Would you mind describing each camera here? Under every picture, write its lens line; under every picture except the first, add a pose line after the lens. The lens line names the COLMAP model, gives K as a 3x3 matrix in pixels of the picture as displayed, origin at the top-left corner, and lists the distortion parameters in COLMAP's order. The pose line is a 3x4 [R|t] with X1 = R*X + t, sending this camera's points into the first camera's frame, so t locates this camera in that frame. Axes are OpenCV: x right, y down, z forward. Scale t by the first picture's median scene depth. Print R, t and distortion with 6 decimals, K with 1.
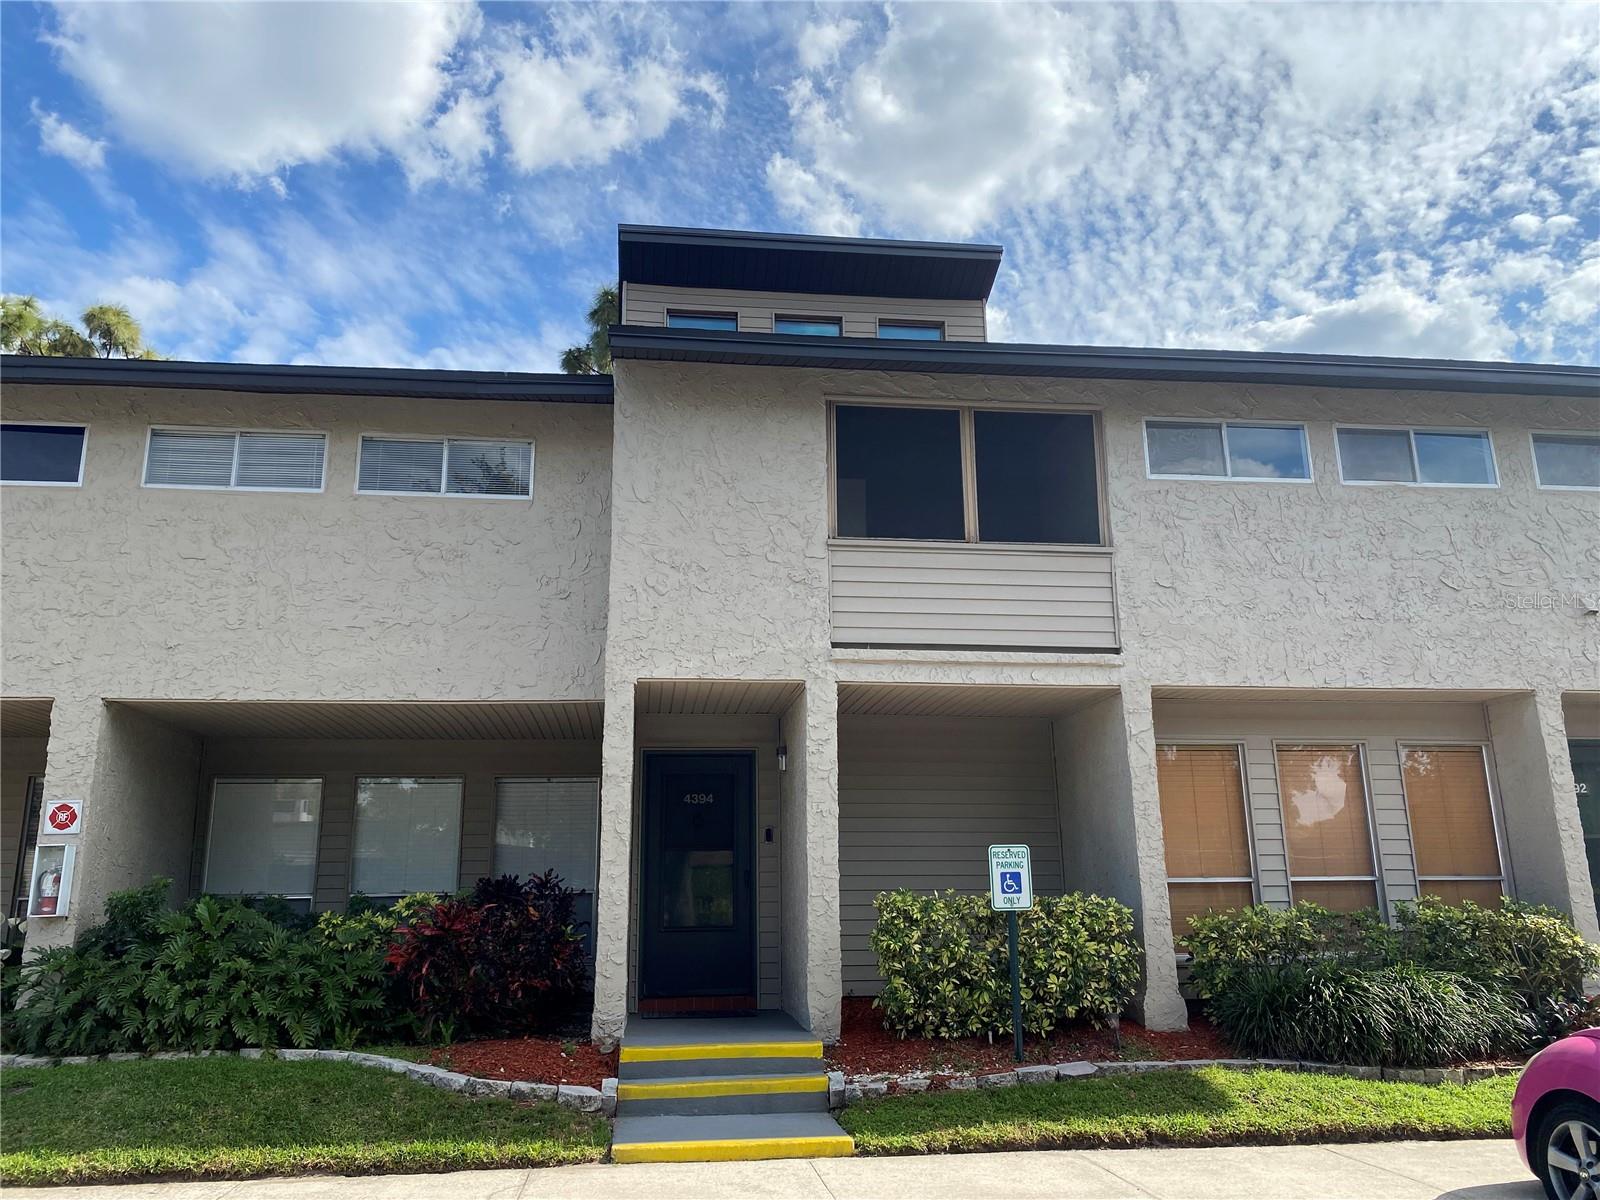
lens RADIAL K [[1223.1, 0, 806.5], [0, 1223.1, 599.8], [0, 0, 1]] dist [0.031648, -0.034566]
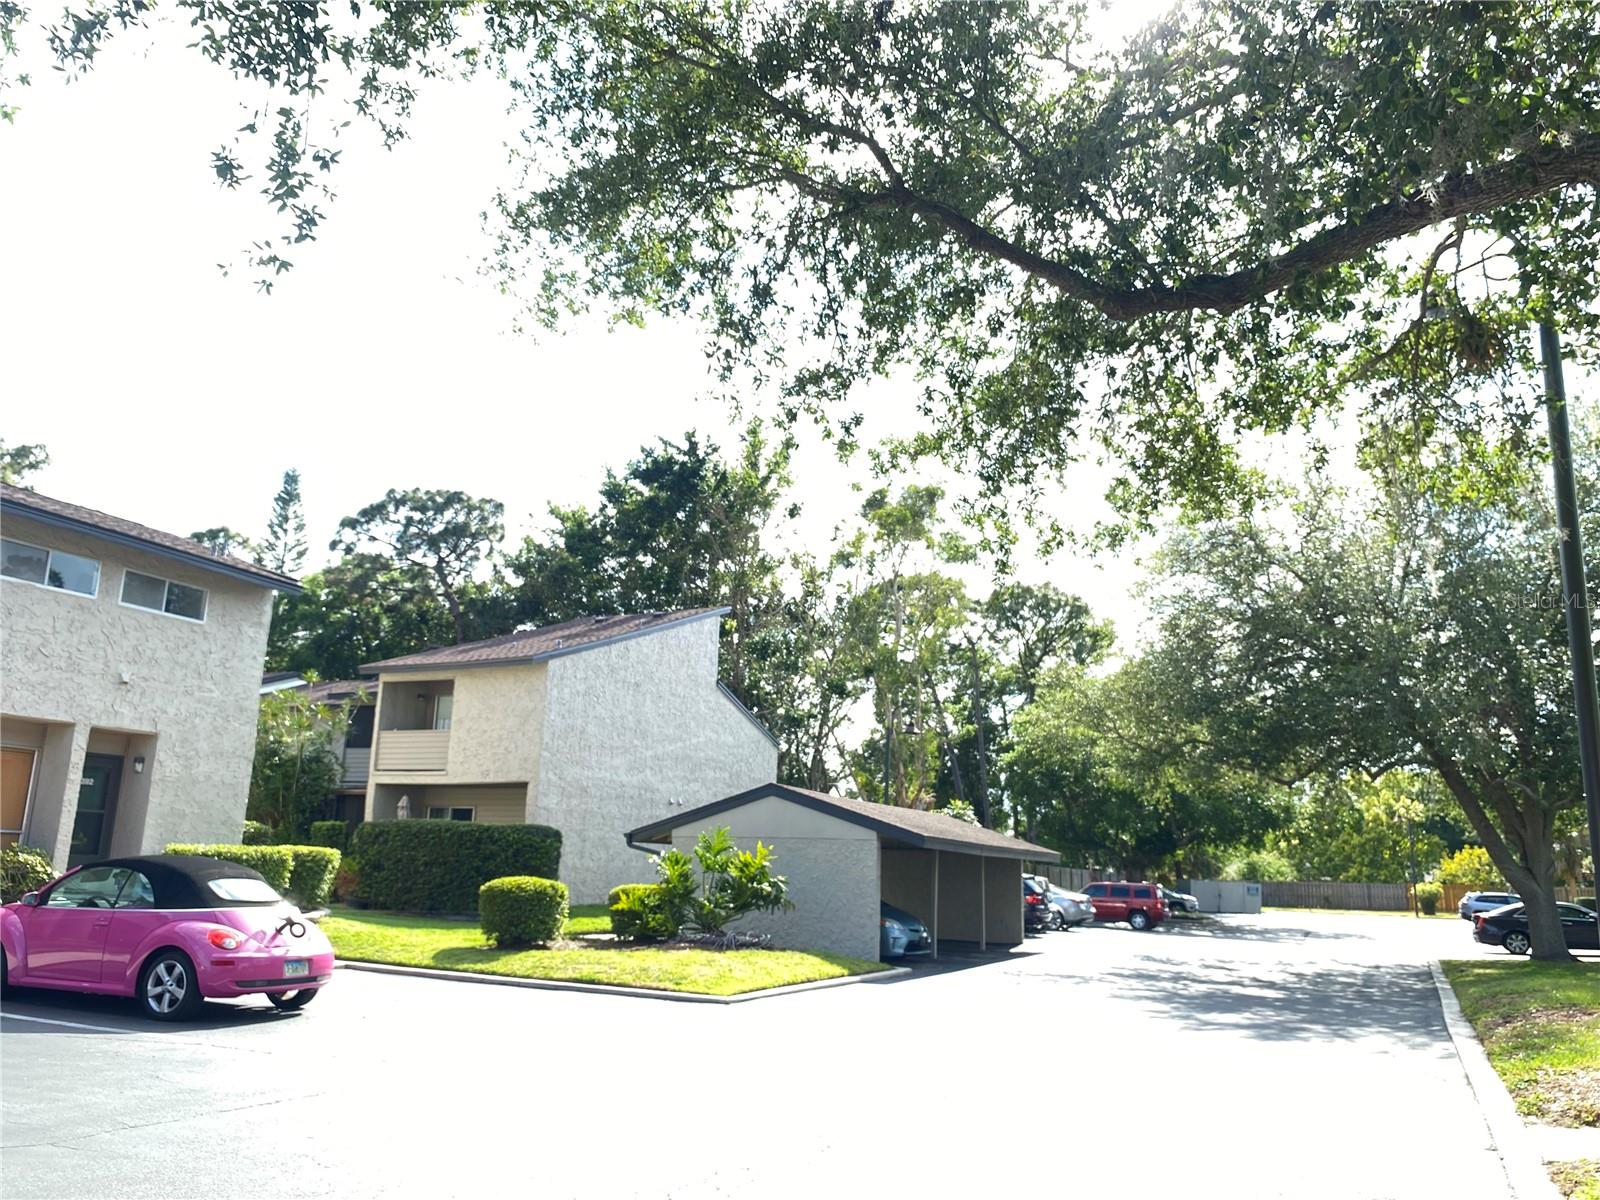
lens RADIAL K [[1223.1, 0, 806.9], [0, 1223.1, 593.0], [0, 0, 1]] dist [0.031648, -0.034566]
pose [[0.537540, 0.216600, 0.814944, -0.293298], [-0.251014, 0.963736, -0.090577, -0.204263], [-0.805011, -0.155873, 0.572417, -0.770874]]
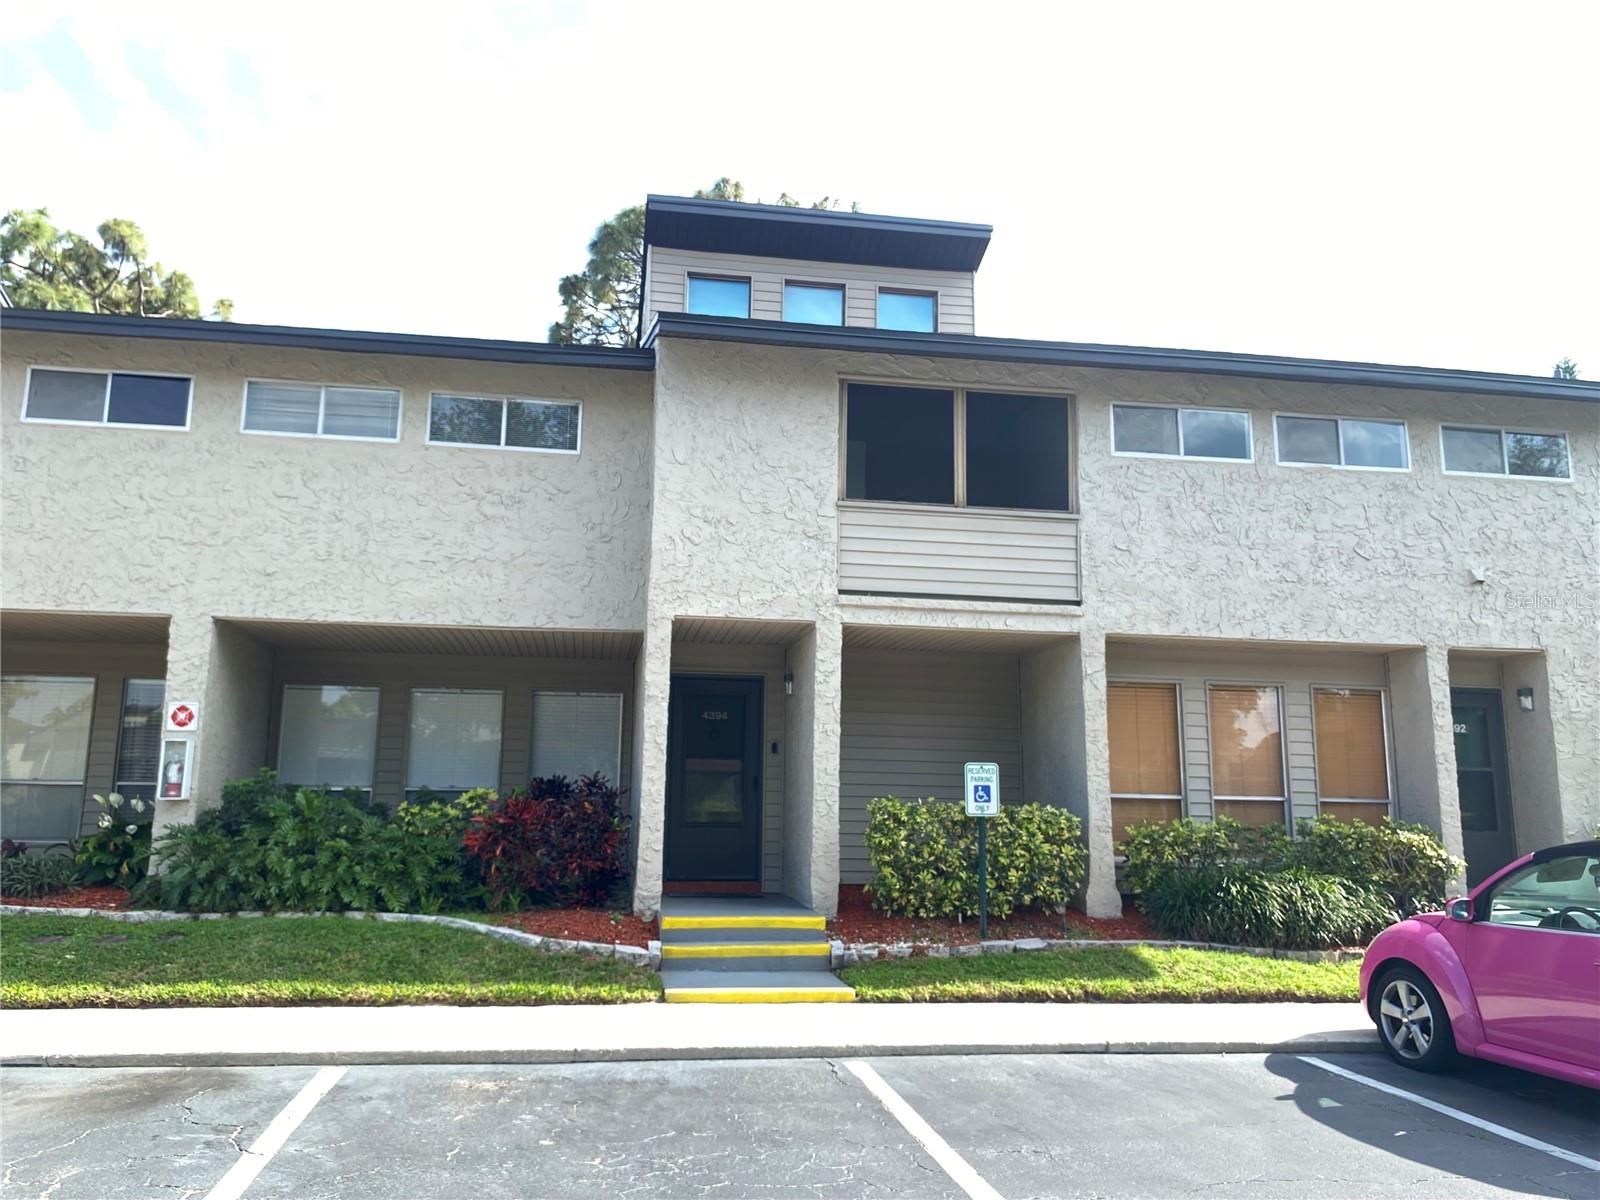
lens RADIAL K [[1223.1, 0, 794.6], [0, 1223.1, 596.6], [0, 0, 1]] dist [0.031648, -0.034566]
pose [[0.999165, 0.031929, 0.025500, -0.050830], [-0.033694, 0.996829, 0.072092, -0.040958], [-0.023117, -0.072891, 0.997072, -0.171940]]
